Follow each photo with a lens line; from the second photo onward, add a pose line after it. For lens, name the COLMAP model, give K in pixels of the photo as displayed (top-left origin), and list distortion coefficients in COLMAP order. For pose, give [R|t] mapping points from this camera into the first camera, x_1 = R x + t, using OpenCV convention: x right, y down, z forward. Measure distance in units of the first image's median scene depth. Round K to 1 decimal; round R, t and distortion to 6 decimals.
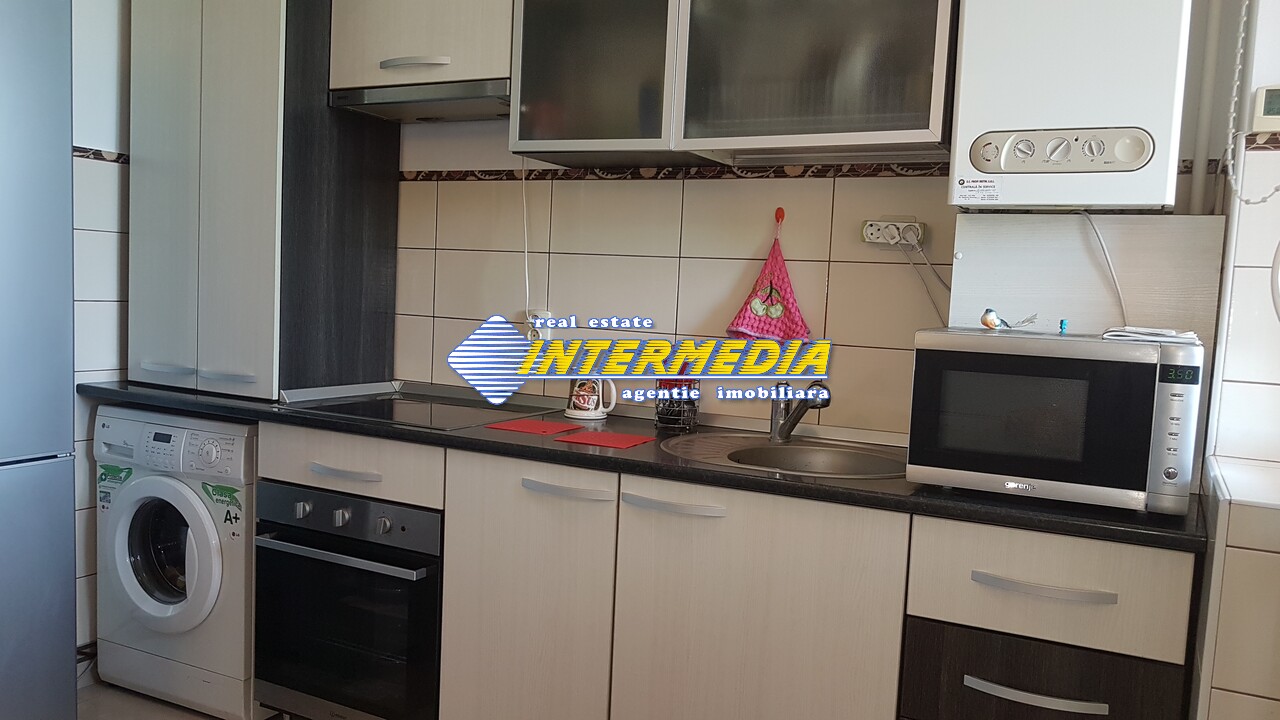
lens RADIAL K [[1038.8, 0, 639.2], [0, 1038.8, 390.9], [0, 0, 1]] dist [-0.004233, 0.003643]
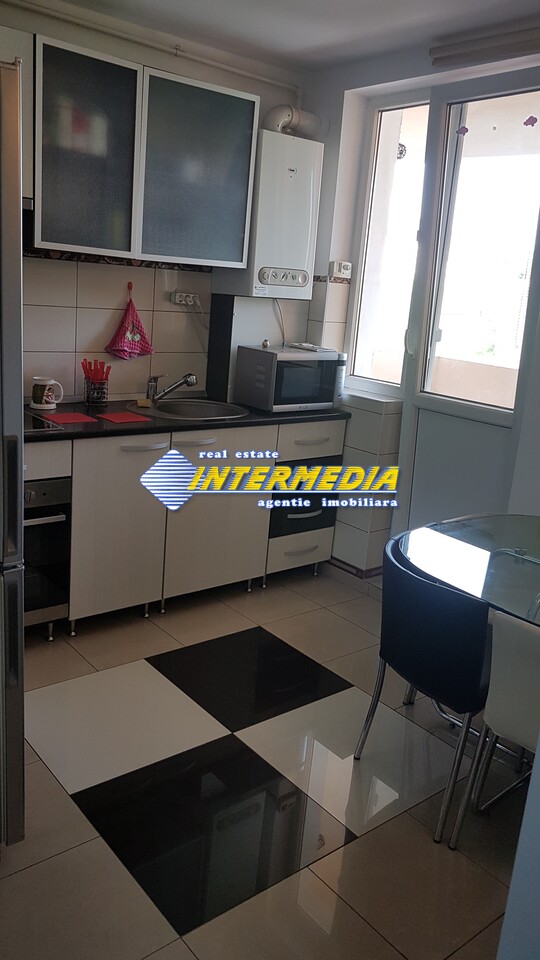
lens RADIAL K [[779.1, 0, 270.0], [0, 779.1, 480.0], [0, 0, 1]] dist [-0.004233, 0.003643]
pose [[0.366564, -0.249256, 0.896383, -1.209190], [0.025753, 0.965795, 0.258026, -0.199033], [-0.930036, -0.071499, 0.360445, 0.236714]]
